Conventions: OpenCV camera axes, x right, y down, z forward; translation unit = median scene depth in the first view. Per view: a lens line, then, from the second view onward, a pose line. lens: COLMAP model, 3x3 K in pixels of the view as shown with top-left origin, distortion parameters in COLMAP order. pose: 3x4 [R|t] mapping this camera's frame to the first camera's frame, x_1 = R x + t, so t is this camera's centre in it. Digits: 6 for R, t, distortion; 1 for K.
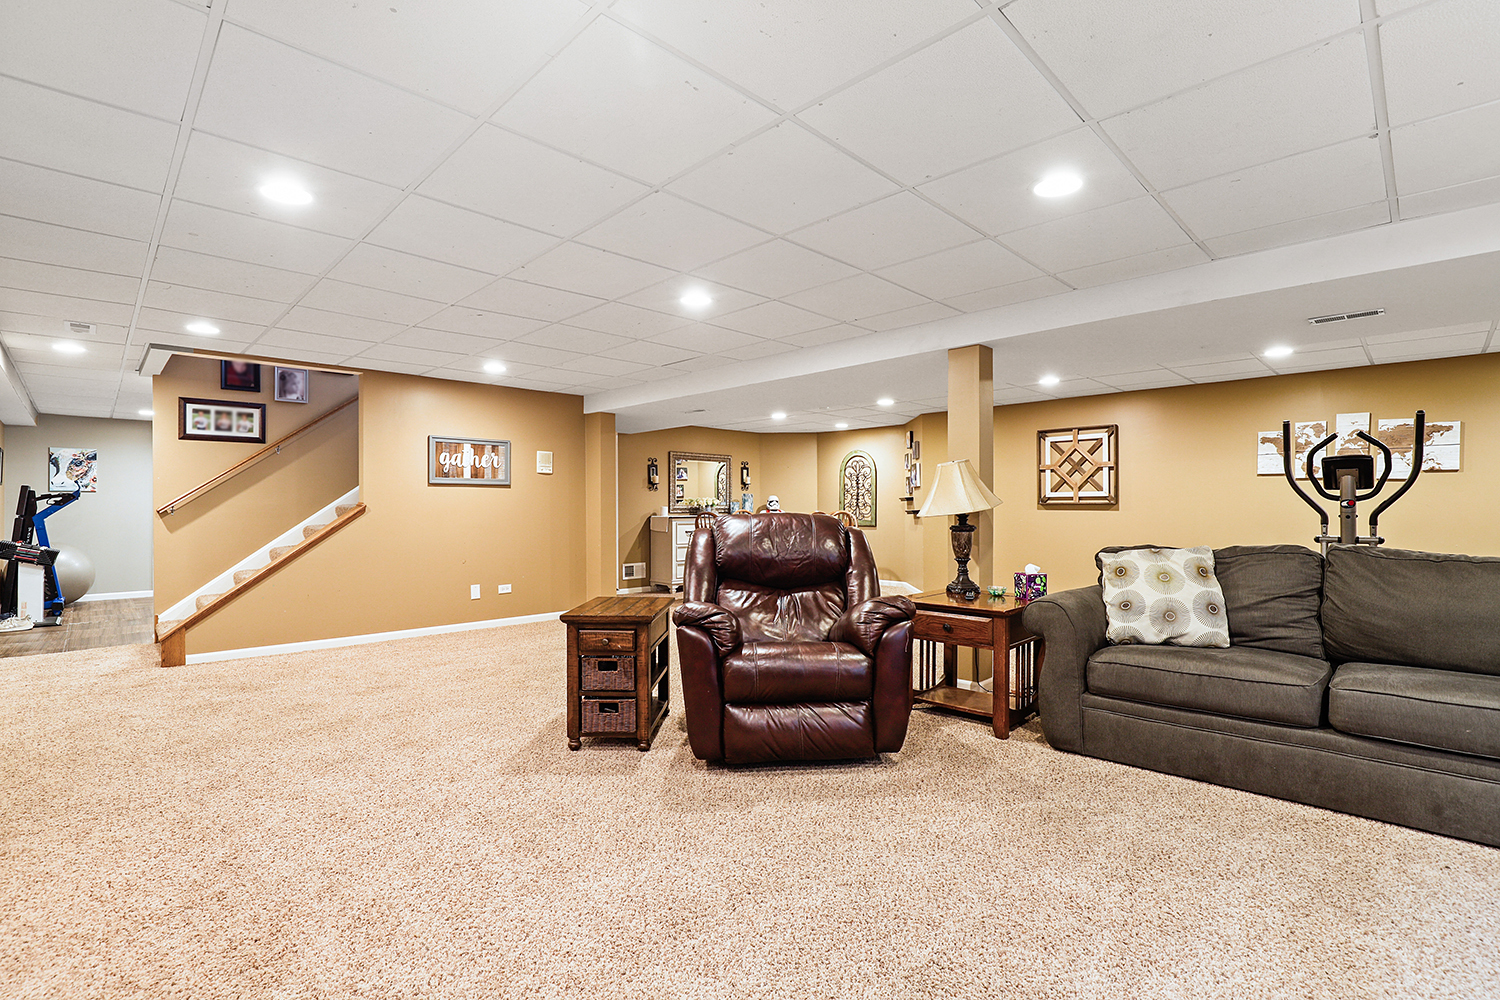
lens RADIAL K [[688.7, 0, 749.8], [0, 688.7, 504.8], [0, 0, 1]] dist [-0.004087, -0.000746]
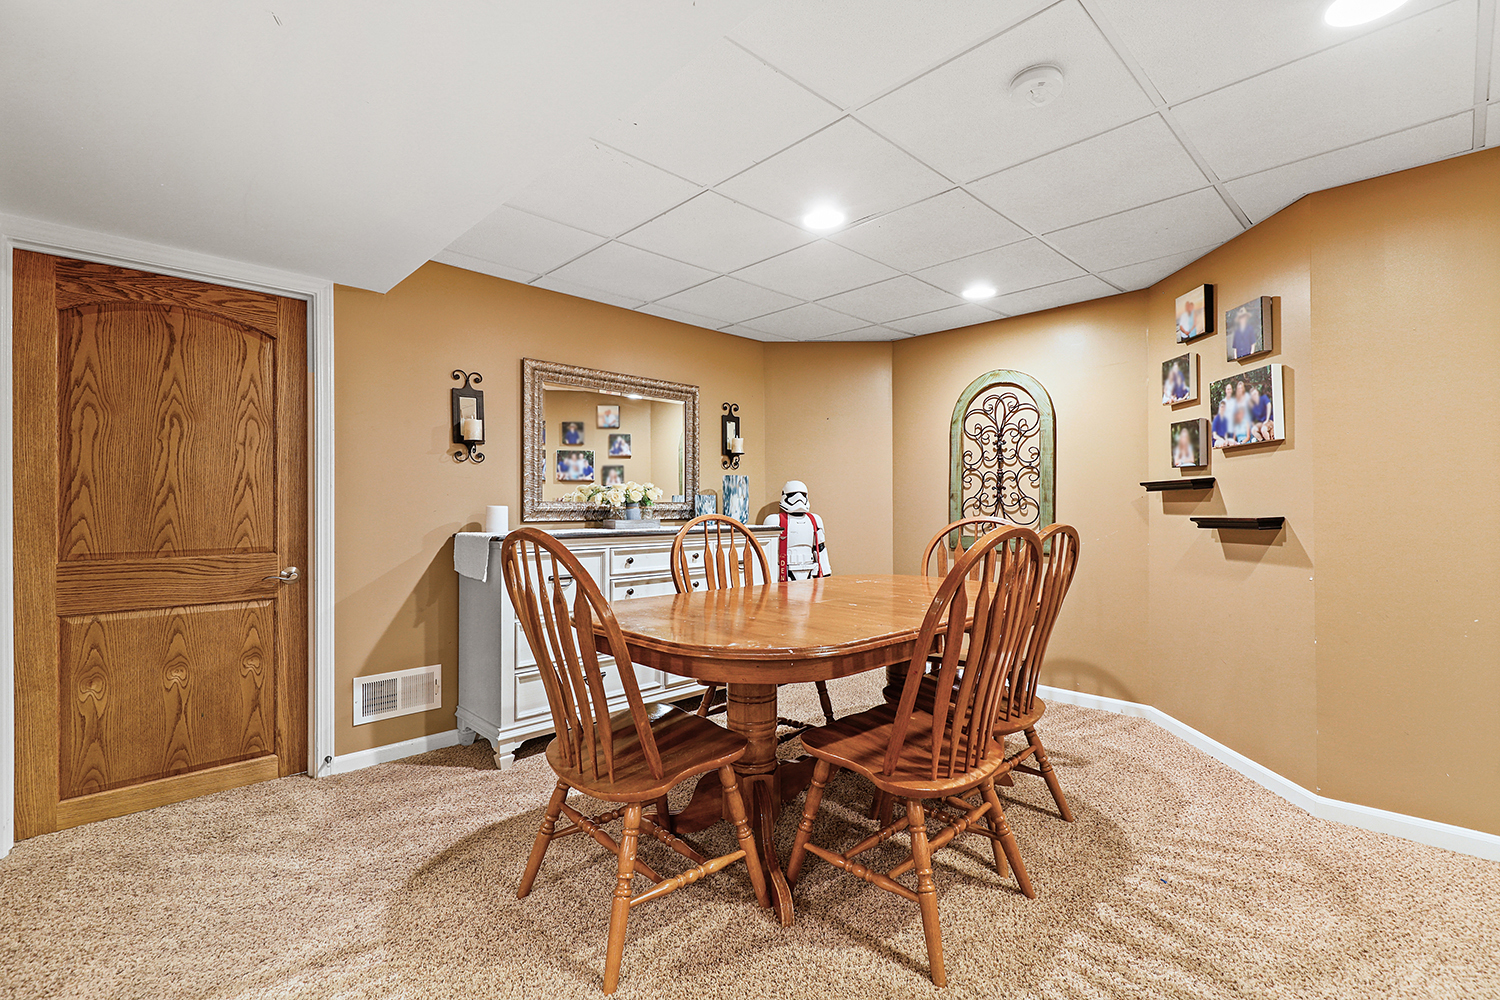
lens RADIAL K [[688.7, 0, 749.9], [0, 688.7, 502.8], [0, 0, 1]] dist [-0.004087, -0.000746]
pose [[0.999963, 0.000234, -0.008560, 0.009088], [-0.000255, 0.999997, -0.002460, 0.001860], [0.008559, 0.002462, 0.999960, 0.586612]]
